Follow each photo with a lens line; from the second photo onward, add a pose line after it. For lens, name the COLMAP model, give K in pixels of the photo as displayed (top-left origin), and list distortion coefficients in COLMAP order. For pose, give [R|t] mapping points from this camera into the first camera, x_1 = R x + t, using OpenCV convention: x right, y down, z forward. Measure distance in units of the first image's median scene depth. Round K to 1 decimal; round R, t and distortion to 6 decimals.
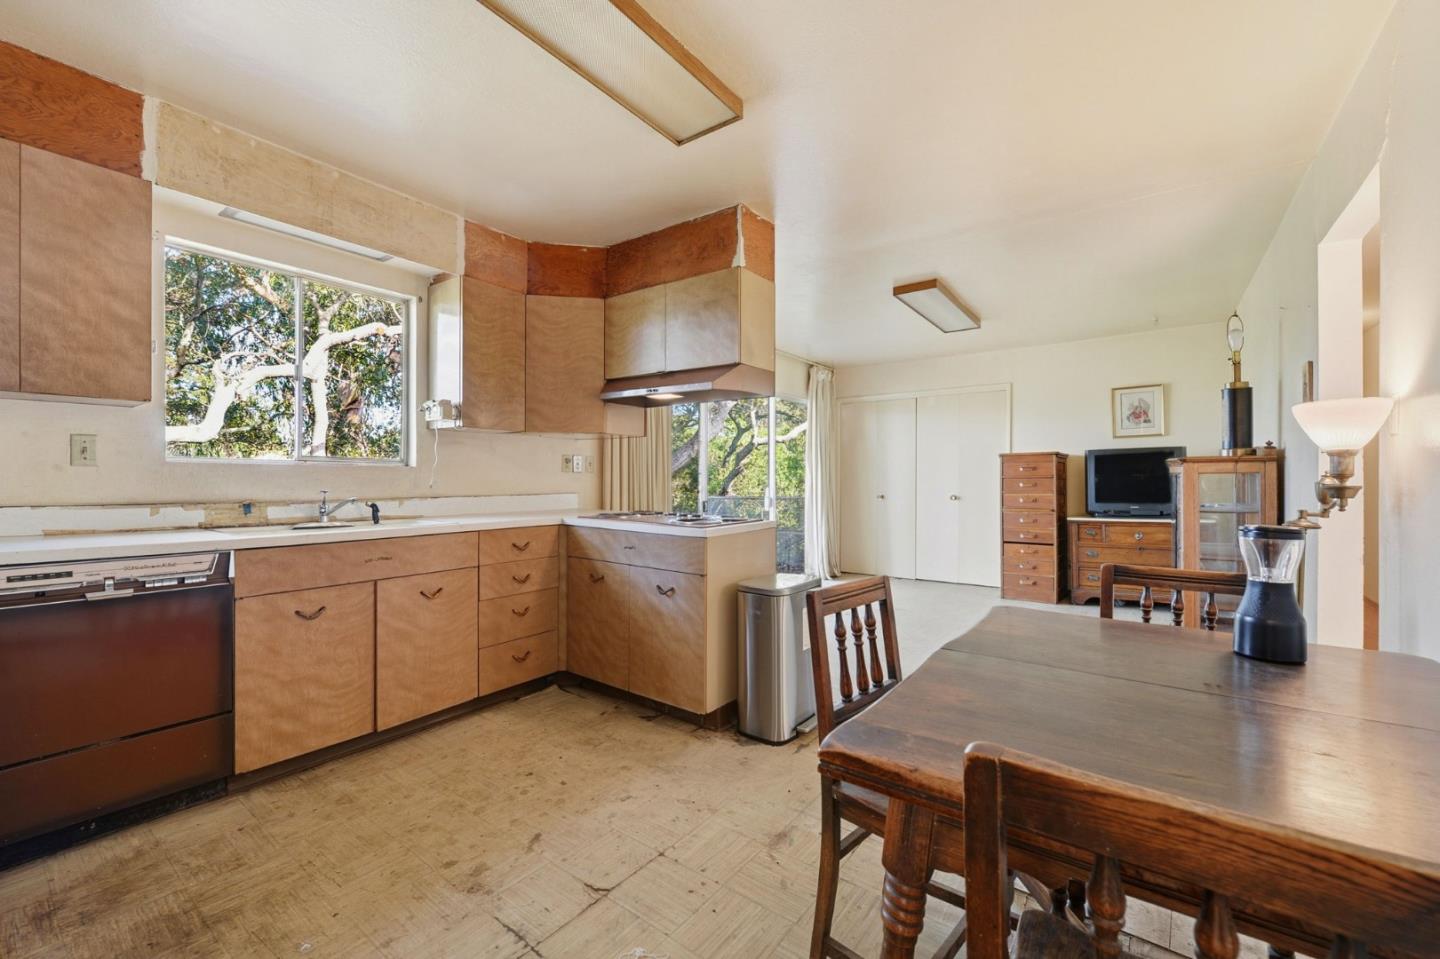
lens RADIAL K [[603.4, 0, 718.6], [0, 603.4, 475.8], [0, 0, 1]] dist [-0.007359, -0.000239]
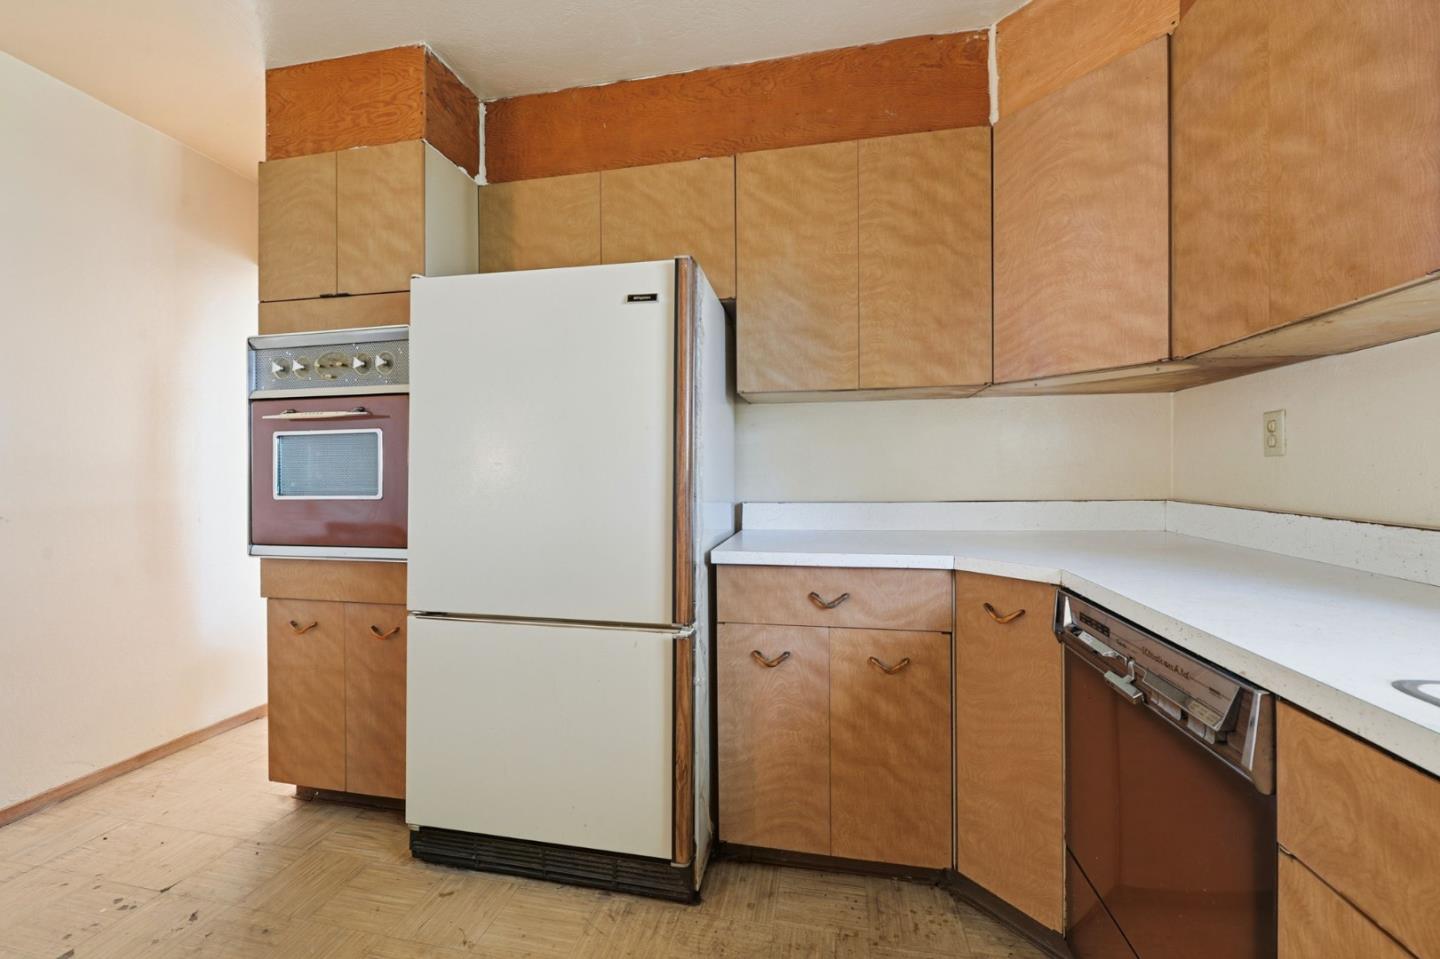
lens RADIAL K [[587.4, 0, 723.0], [0, 587.4, 469.7], [0, 0, 1]] dist [-0.009143, 0.000062]
pose [[-0.905791, -0.000965, -0.423723, -0.152375], [-0.000064, 0.999998, -0.002142, 0.000099], [0.423725, -0.001913, -0.905789, 0.451118]]
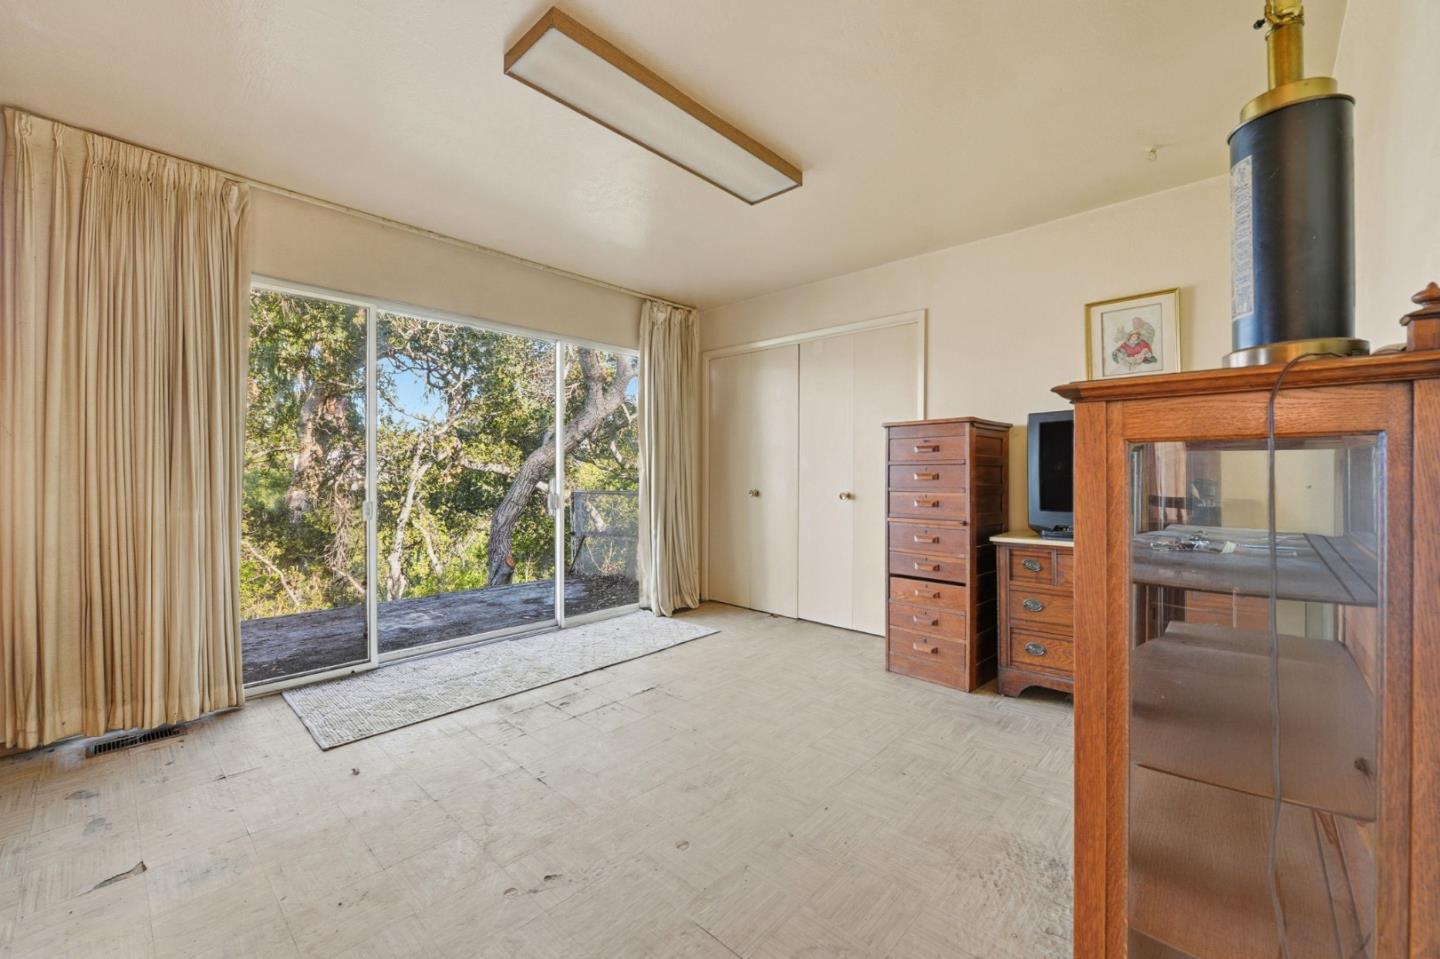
lens RADIAL K [[587.4, 0, 723.0], [0, 587.4, 469.7], [0, 0, 1]] dist [-0.009143, 0.000062]
pose [[0.993833, 0.000936, -0.110887, 0.392213], [-0.000061, 0.999969, 0.007895, 0.004035], [0.110891, -0.007839, 0.993802, 0.436345]]
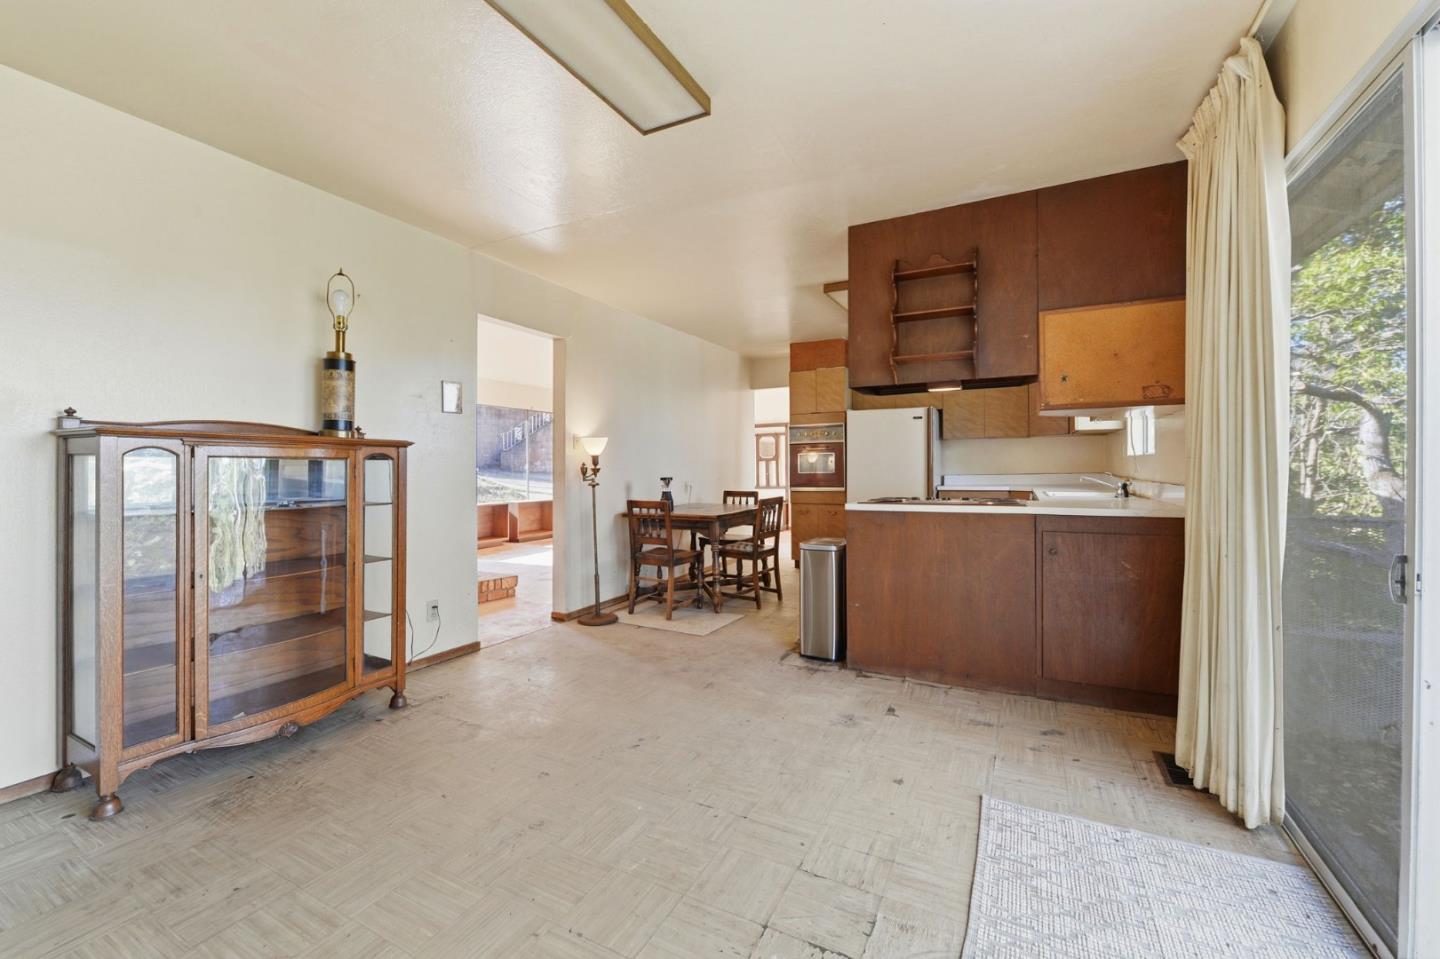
lens RADIAL K [[587.4, 0, 723.0], [0, 587.4, 469.7], [0, 0, 1]] dist [-0.009143, 0.000062]
pose [[-0.987547, 0.002223, -0.157307, 0.276006], [0.001568, 0.999990, 0.004290, 0.003825], [0.157315, 0.003990, -0.987540, 1.165038]]
